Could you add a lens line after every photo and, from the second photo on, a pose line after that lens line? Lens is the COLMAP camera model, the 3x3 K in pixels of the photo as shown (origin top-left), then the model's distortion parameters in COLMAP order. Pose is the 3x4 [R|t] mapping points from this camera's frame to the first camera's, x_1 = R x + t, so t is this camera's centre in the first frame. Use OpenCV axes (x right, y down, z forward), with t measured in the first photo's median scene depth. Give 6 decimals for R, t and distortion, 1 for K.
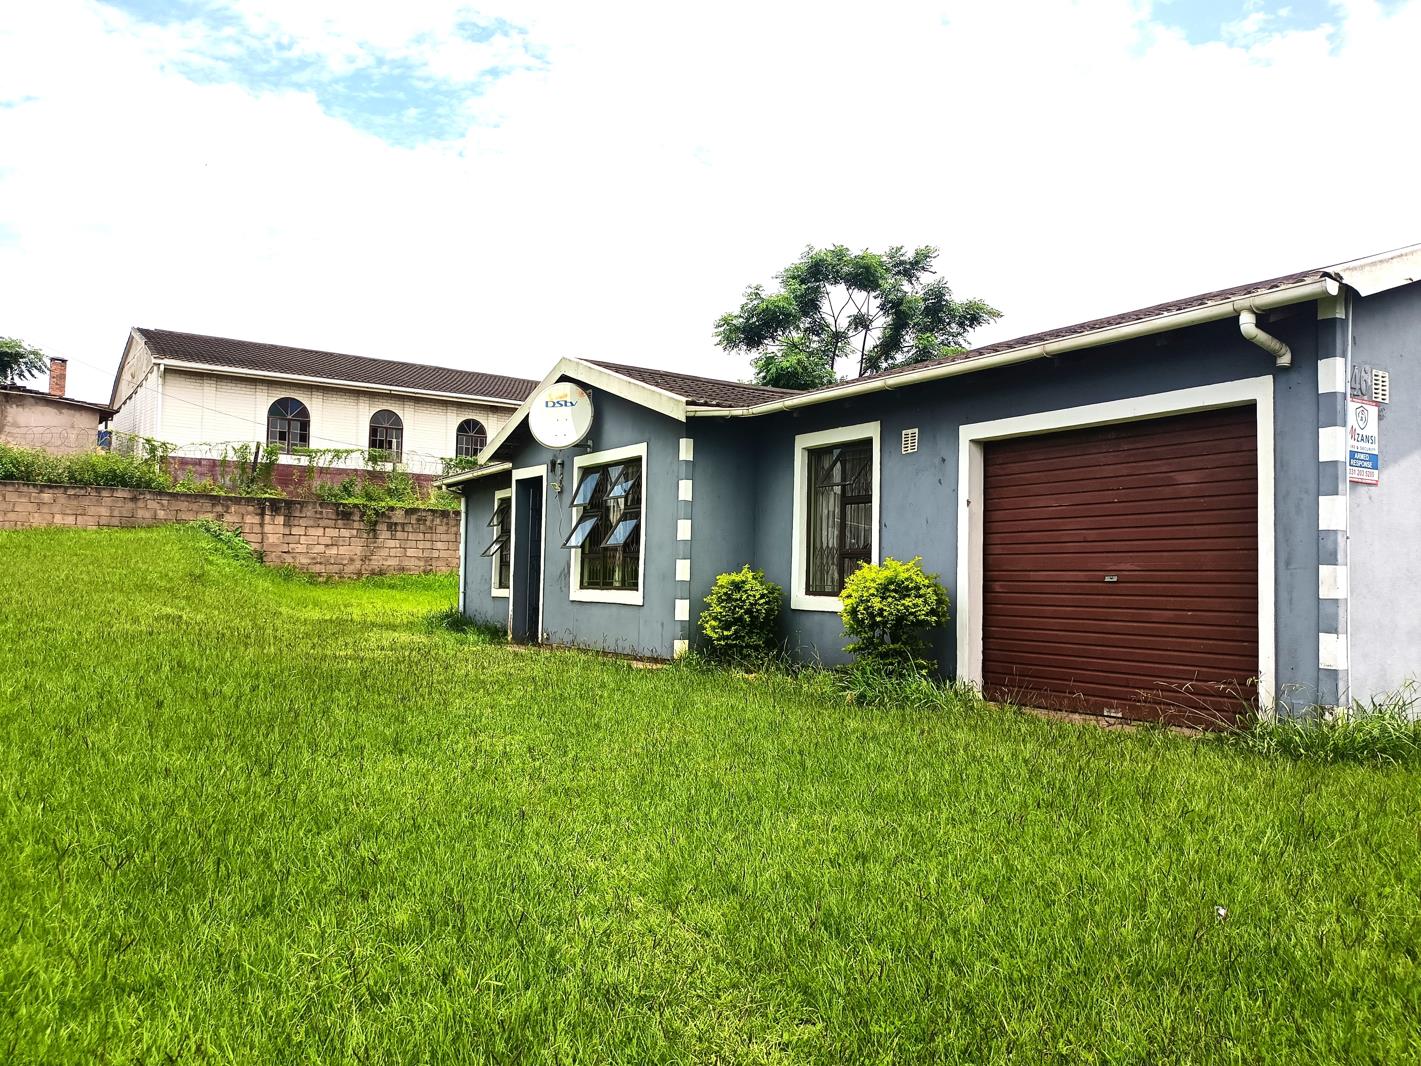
lens RADIAL K [[1054.5, 0, 712.1], [0, 1054.5, 533.2], [0, 0, 1]] dist [0.008001, 0.005463]
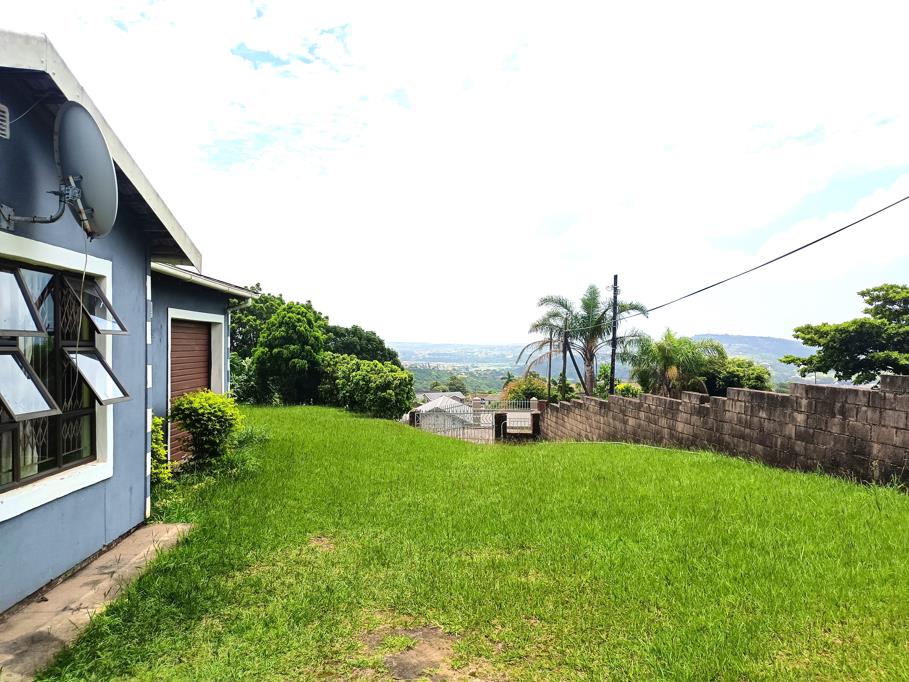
lens RADIAL K [[674.6, 0, 454.5], [0, 674.6, 343.3], [0, 0, 1]] dist [0.008001, 0.005463]
pose [[-0.878122, -0.024178, 0.477825, -0.475978], [-0.046129, 0.998348, -0.034256, -0.020945], [-0.476208, -0.052122, -0.877787, 1.217579]]
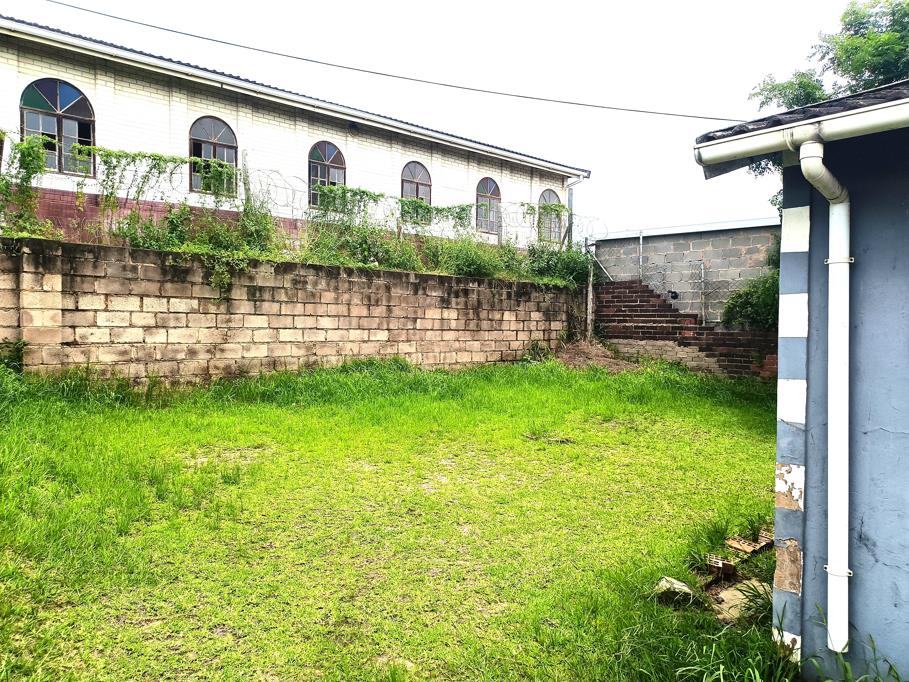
lens RADIAL K [[674.6, 0, 453.6], [0, 674.6, 341.6], [0, 0, 1]] dist [0.008001, 0.005463]
pose [[0.987048, -0.026694, 0.158186, -0.258770], [0.017501, 0.998091, 0.059222, 0.000396], [-0.159465, -0.055687, 0.985632, 0.615303]]
